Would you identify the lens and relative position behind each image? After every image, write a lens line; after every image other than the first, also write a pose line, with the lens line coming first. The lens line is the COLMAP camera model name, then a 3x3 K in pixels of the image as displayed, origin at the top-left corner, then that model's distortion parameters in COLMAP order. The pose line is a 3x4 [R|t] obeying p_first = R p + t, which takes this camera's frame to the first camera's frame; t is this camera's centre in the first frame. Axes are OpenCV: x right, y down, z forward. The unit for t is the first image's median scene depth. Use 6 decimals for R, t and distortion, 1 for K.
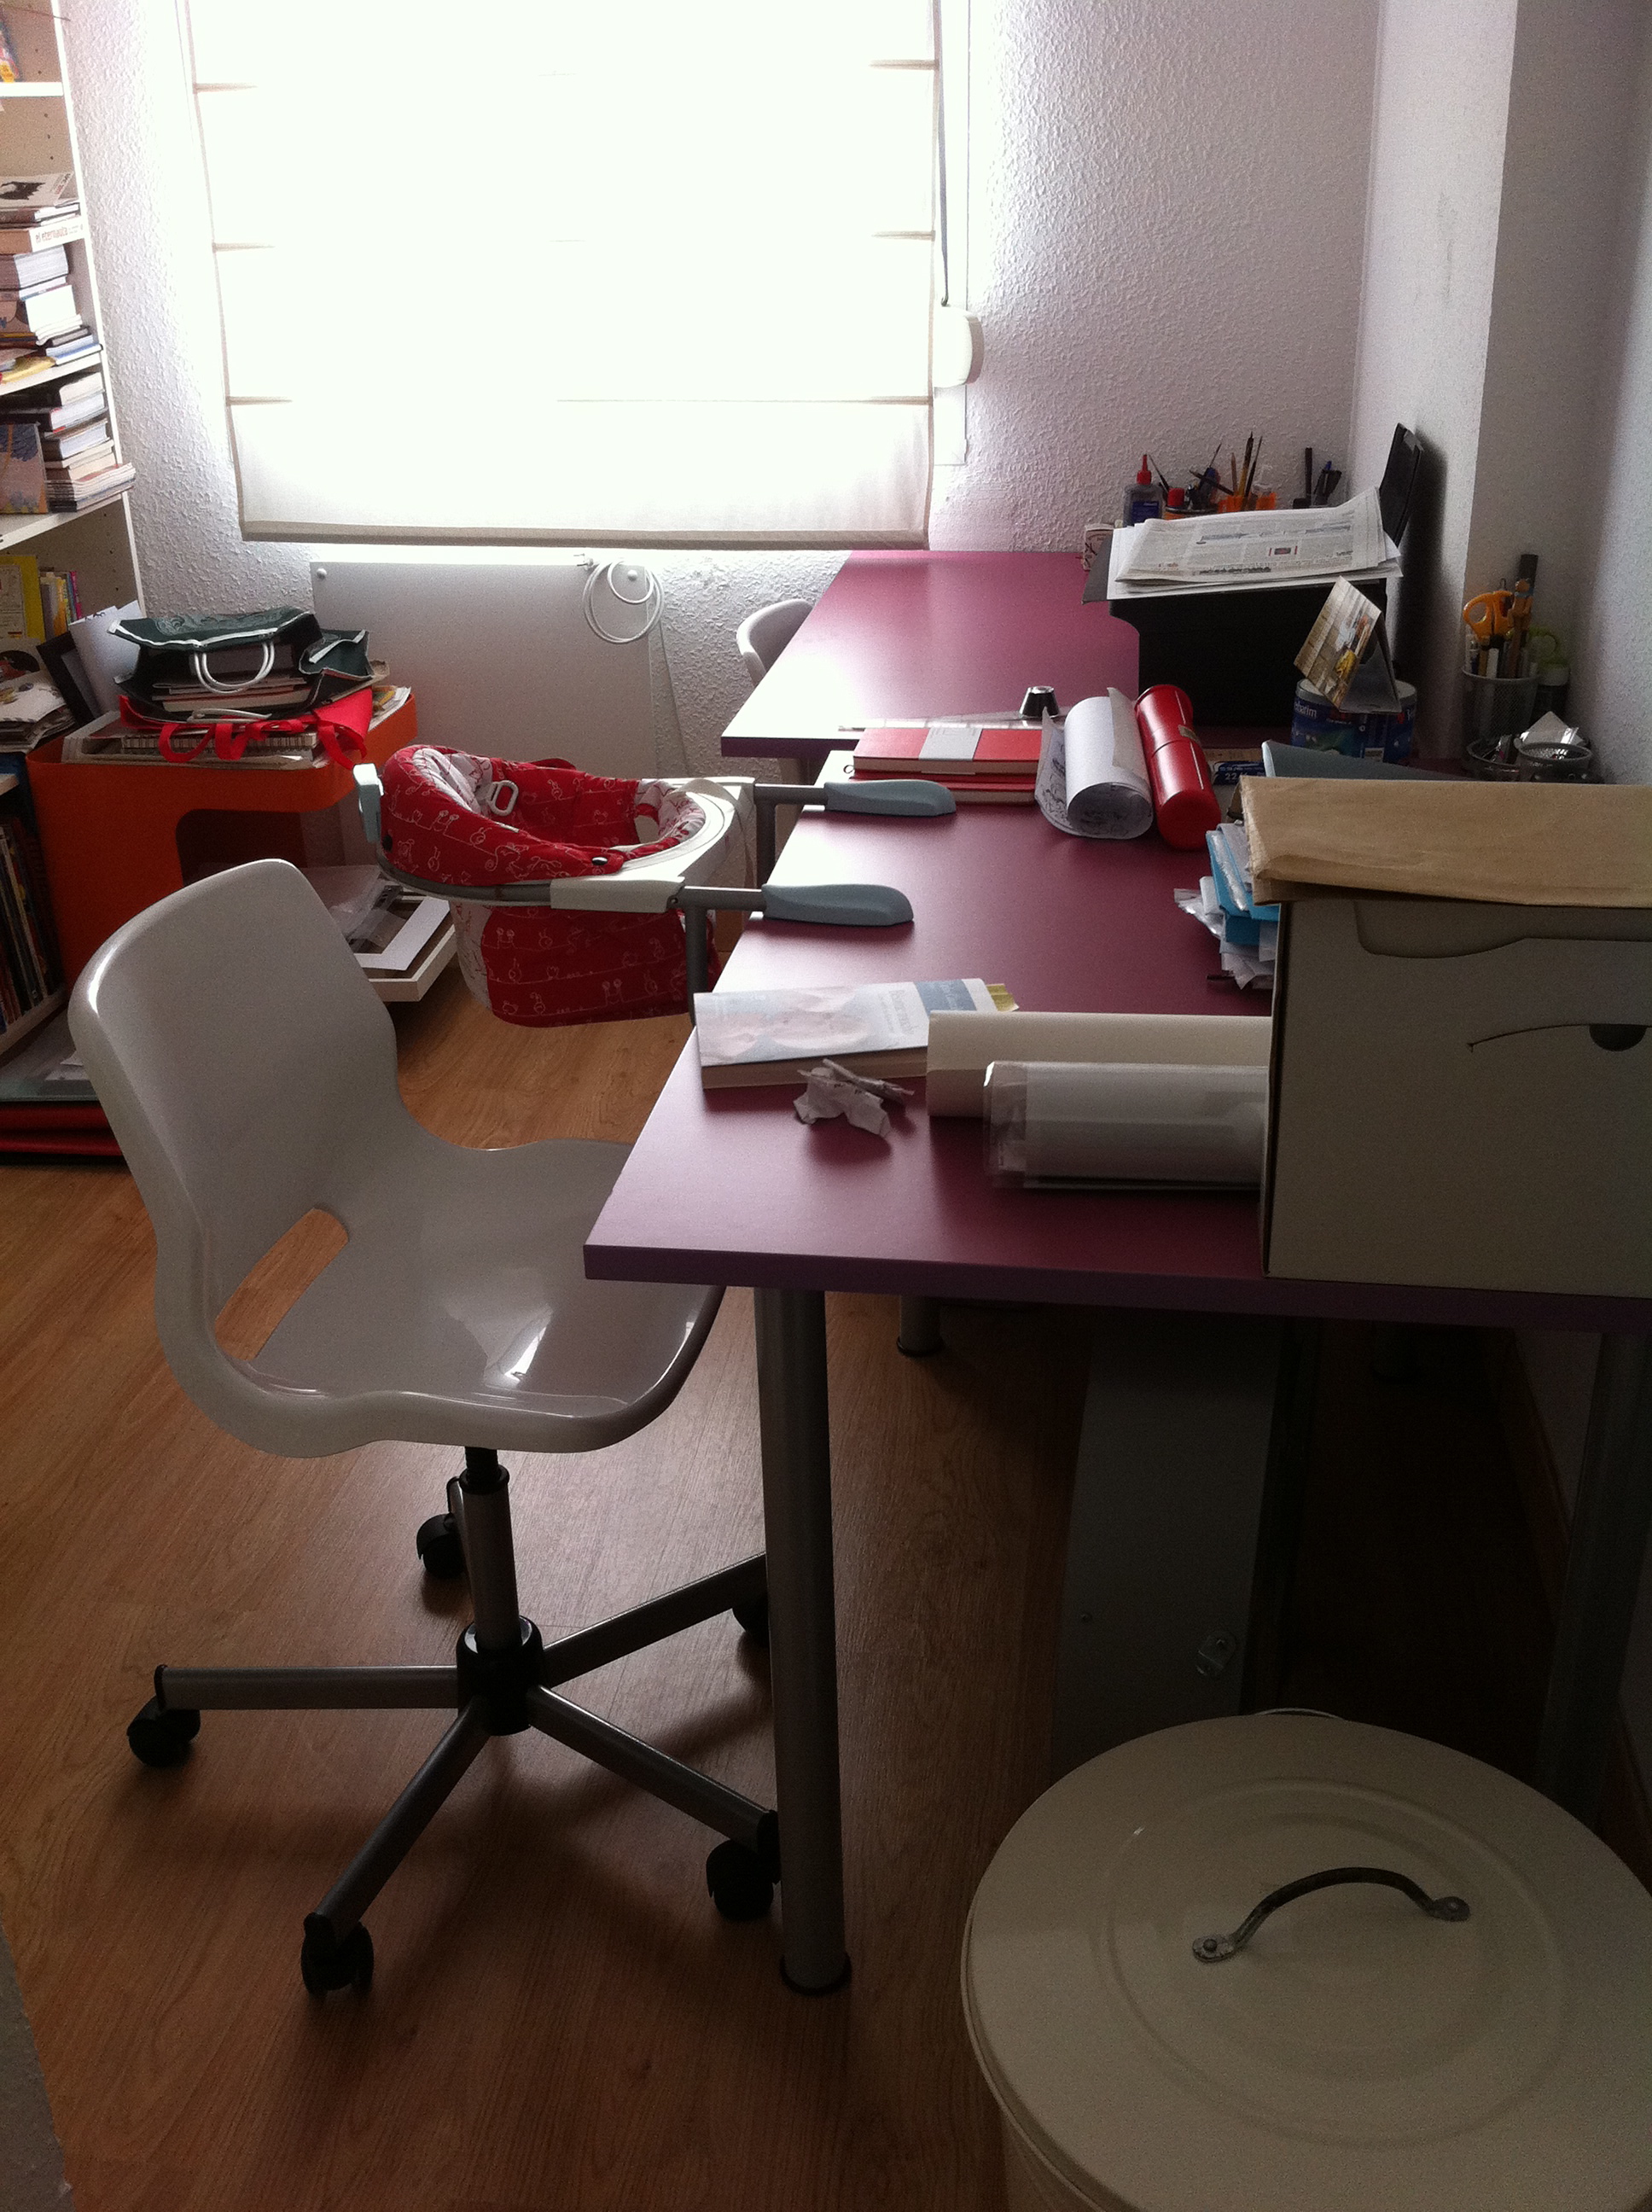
lens RADIAL K [[2110.9, 0, 794.4], [0, 2110.9, 1097.7], [0, 0, 1]] dist [0.095885, -0.329712]
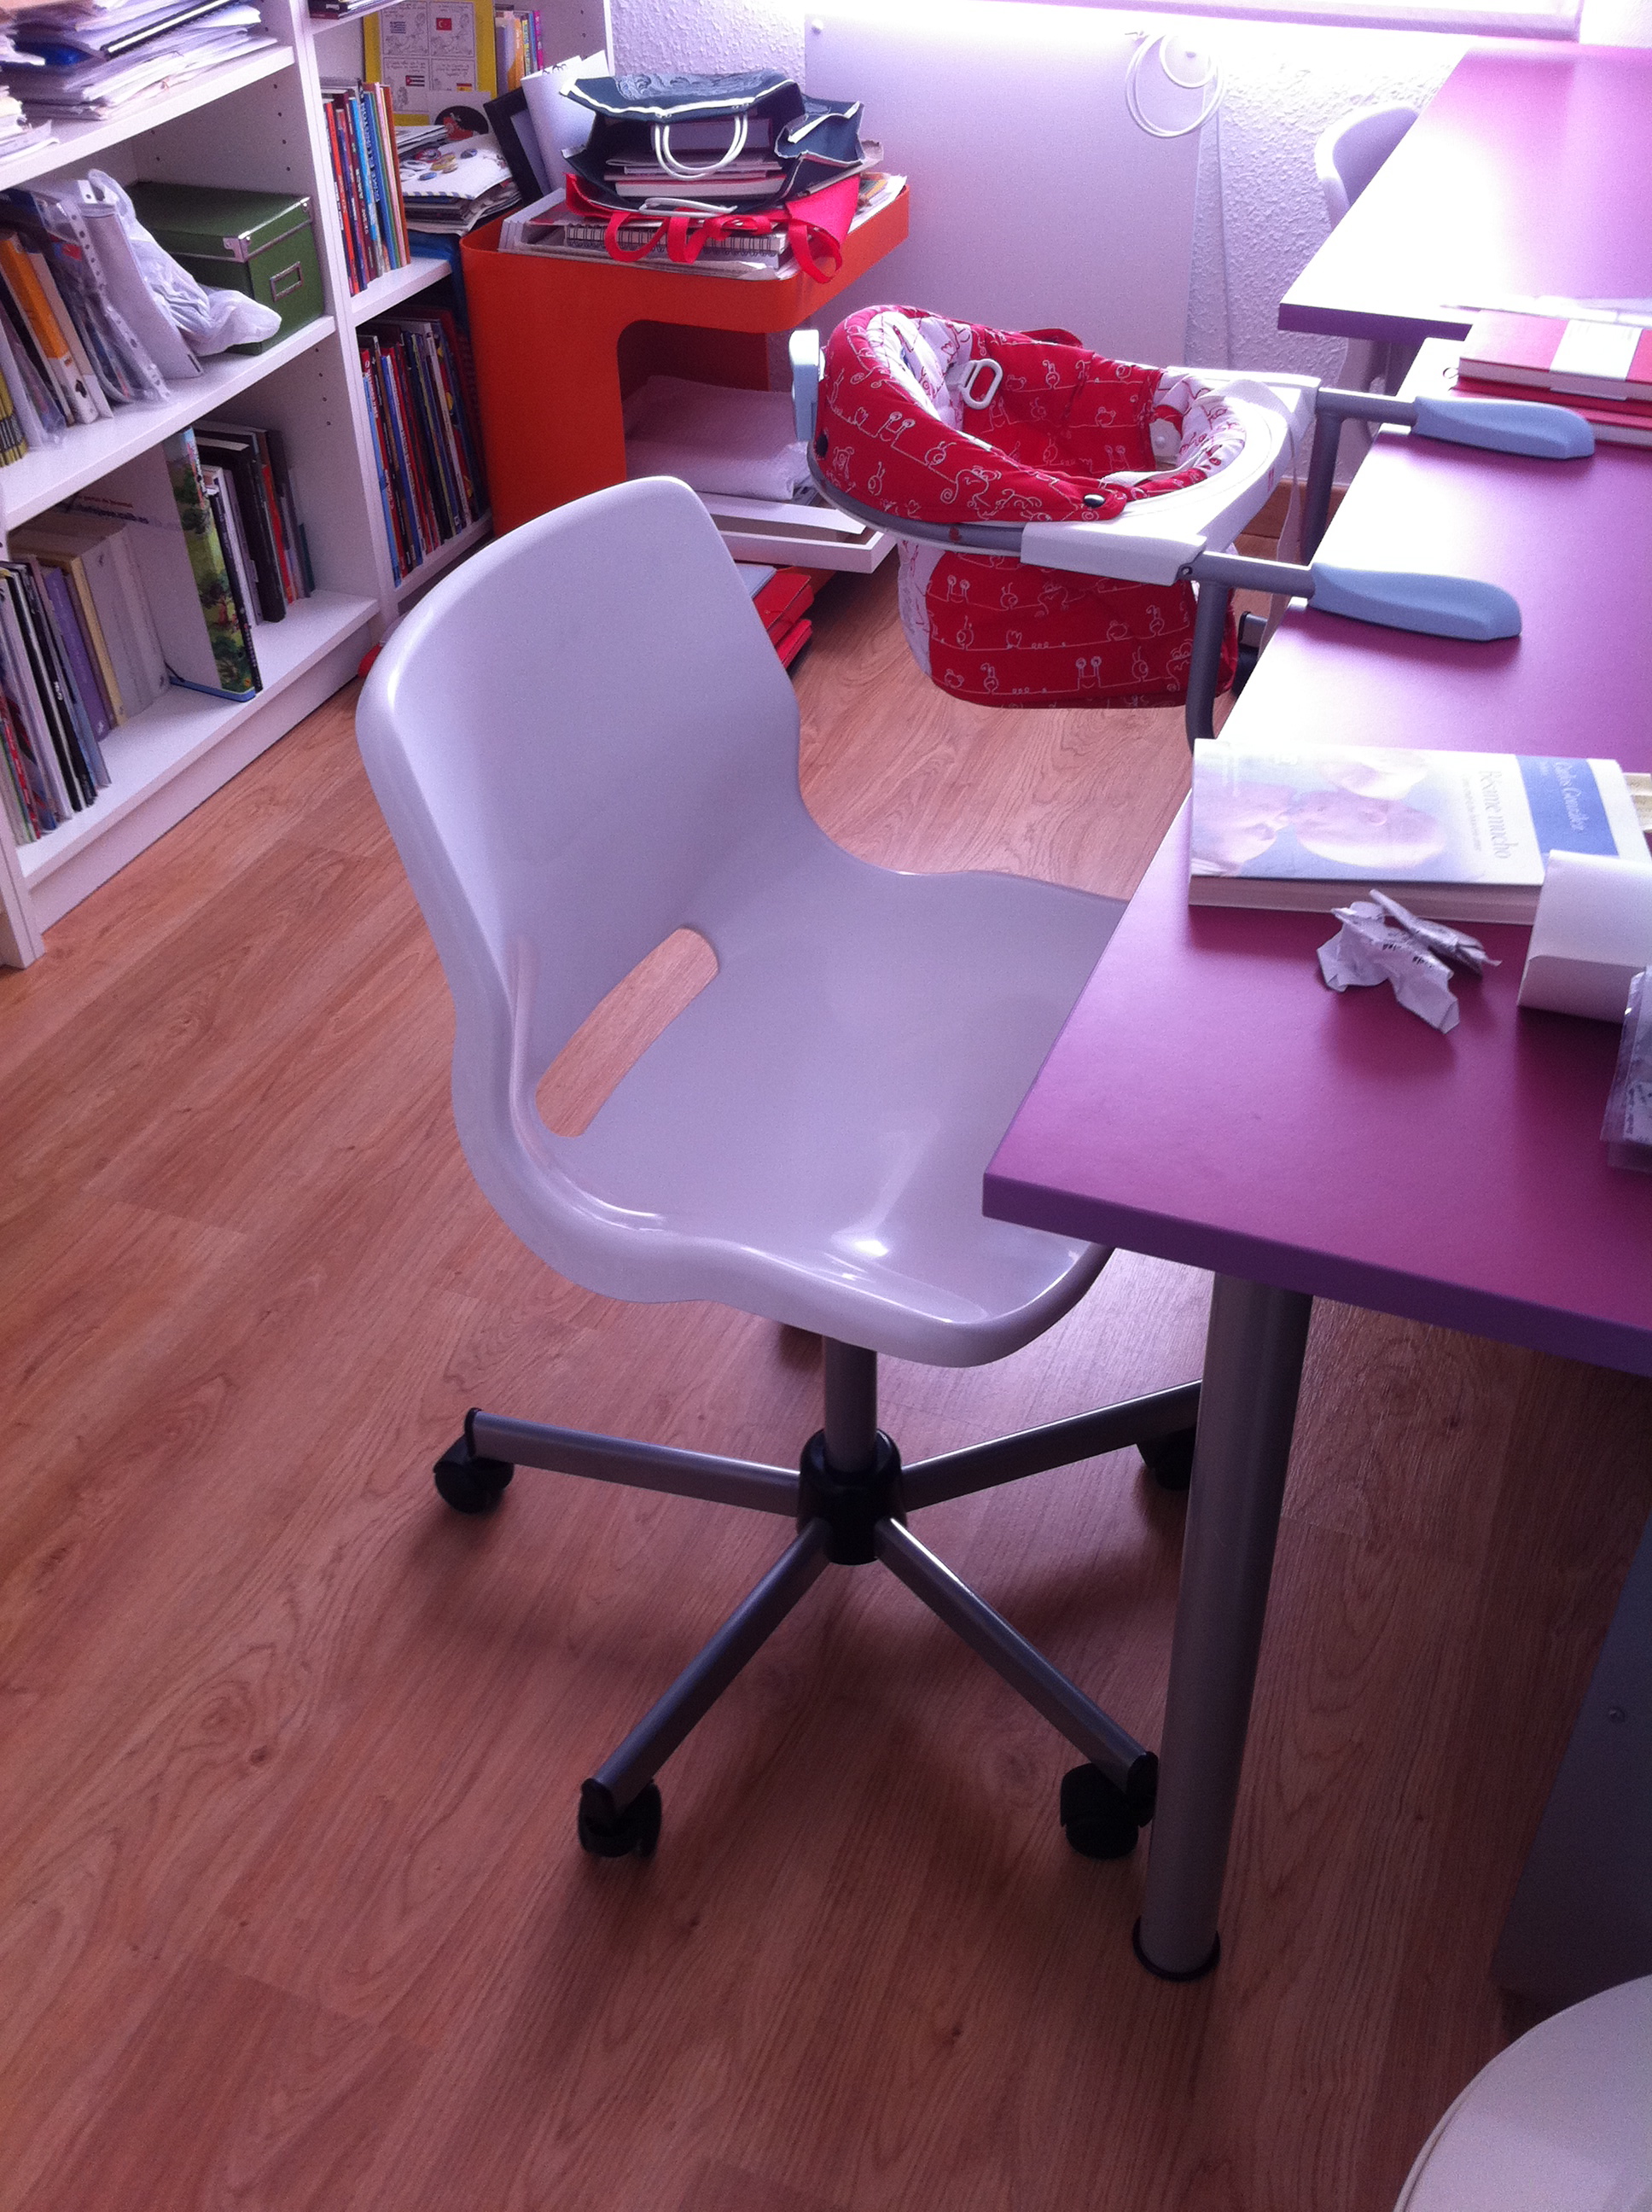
lens RADIAL K [[2110.9, 0, 794.4], [0, 2110.9, 1097.7], [0, 0, 1]] dist [0.095885, -0.329712]
pose [[0.970617, 0.146431, -0.190948, -0.020006], [-0.097776, 0.965070, 0.243064, -0.076664], [0.219870, -0.217252, 0.951030, 0.211397]]
